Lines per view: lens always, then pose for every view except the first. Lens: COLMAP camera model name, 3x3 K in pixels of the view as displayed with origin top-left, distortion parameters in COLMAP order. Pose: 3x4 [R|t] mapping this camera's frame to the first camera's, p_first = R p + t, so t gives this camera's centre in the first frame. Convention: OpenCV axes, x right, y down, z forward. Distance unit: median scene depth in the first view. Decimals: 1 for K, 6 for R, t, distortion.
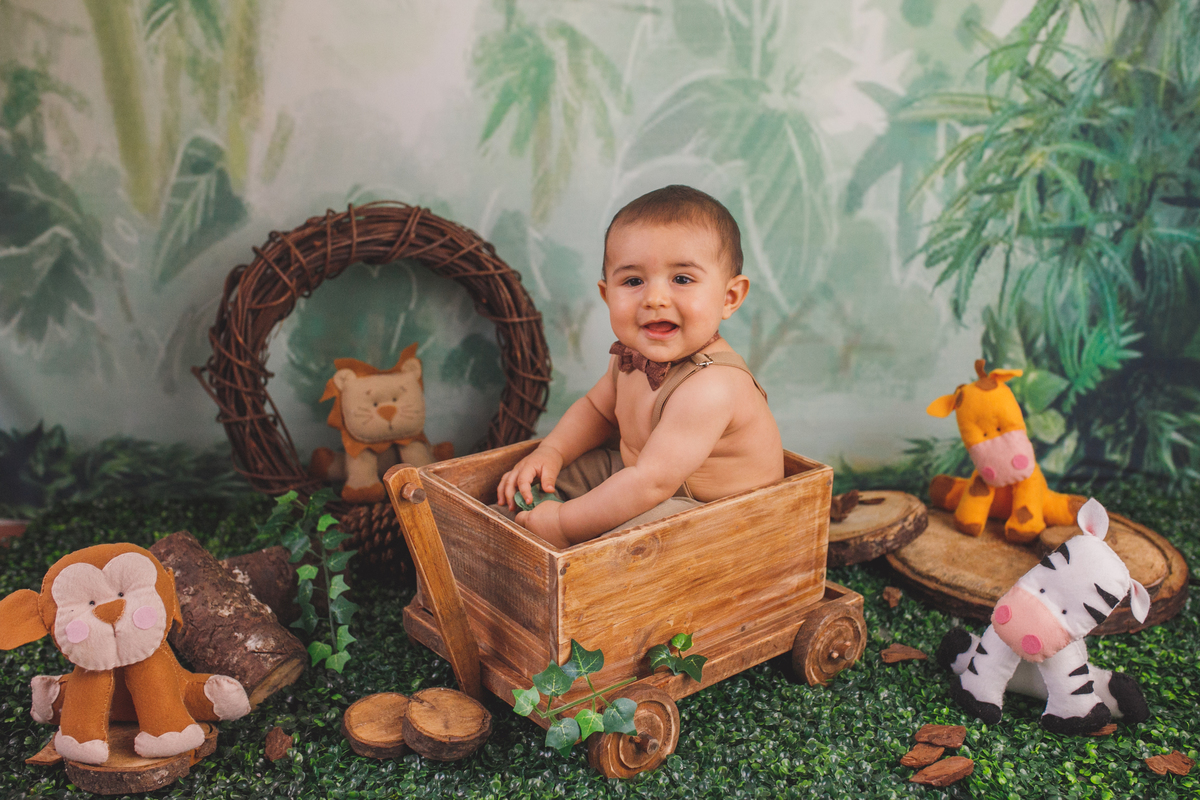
lens RADIAL K [[1196.2, 0, 627.2], [0, 1196.2, 384.6], [0, 0, 1]] dist [-0.033314, 0.000000]
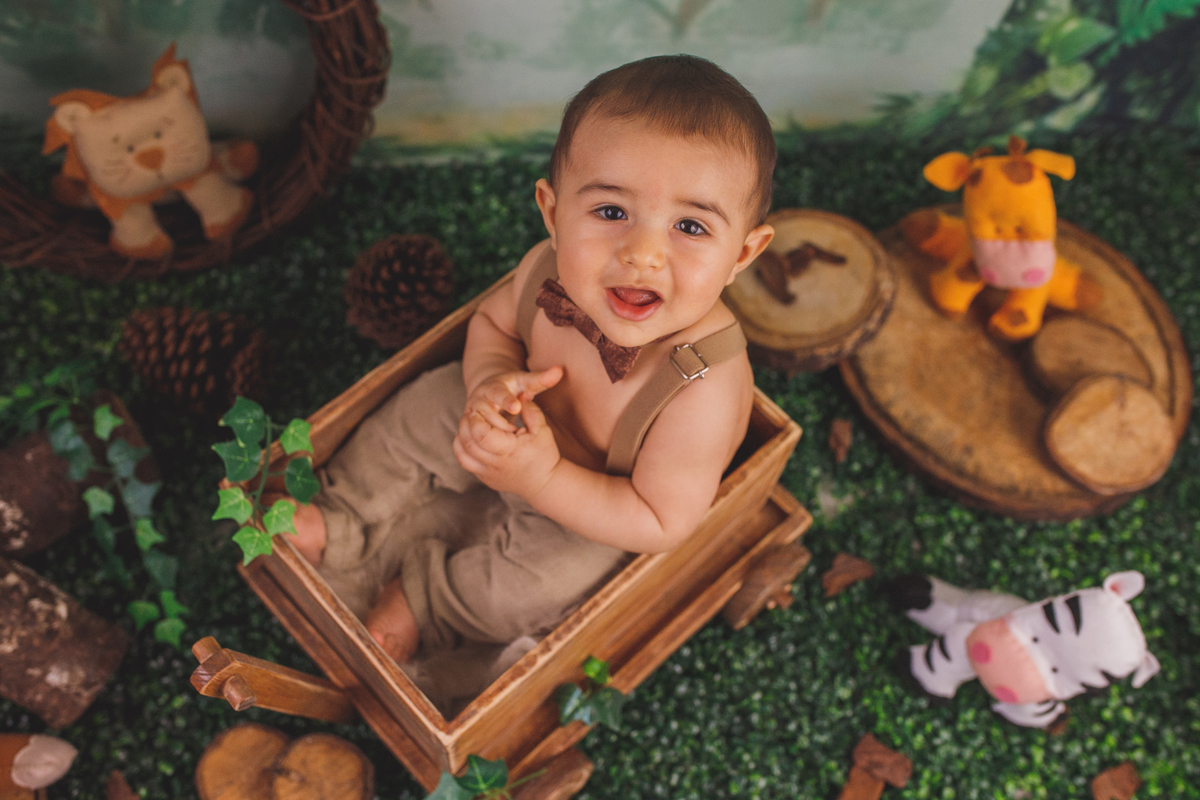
lens RADIAL K [[1196.2, 0, 609.6], [0, 1196.2, 405.5], [0, 0, 1]] dist [-0.033314, 0.000000]
pose [[0.994418, -0.038461, 0.098249, -0.013110], [-0.041935, 0.710407, 0.702541, -0.347716], [-0.096817, -0.702739, 0.704829, 0.384748]]
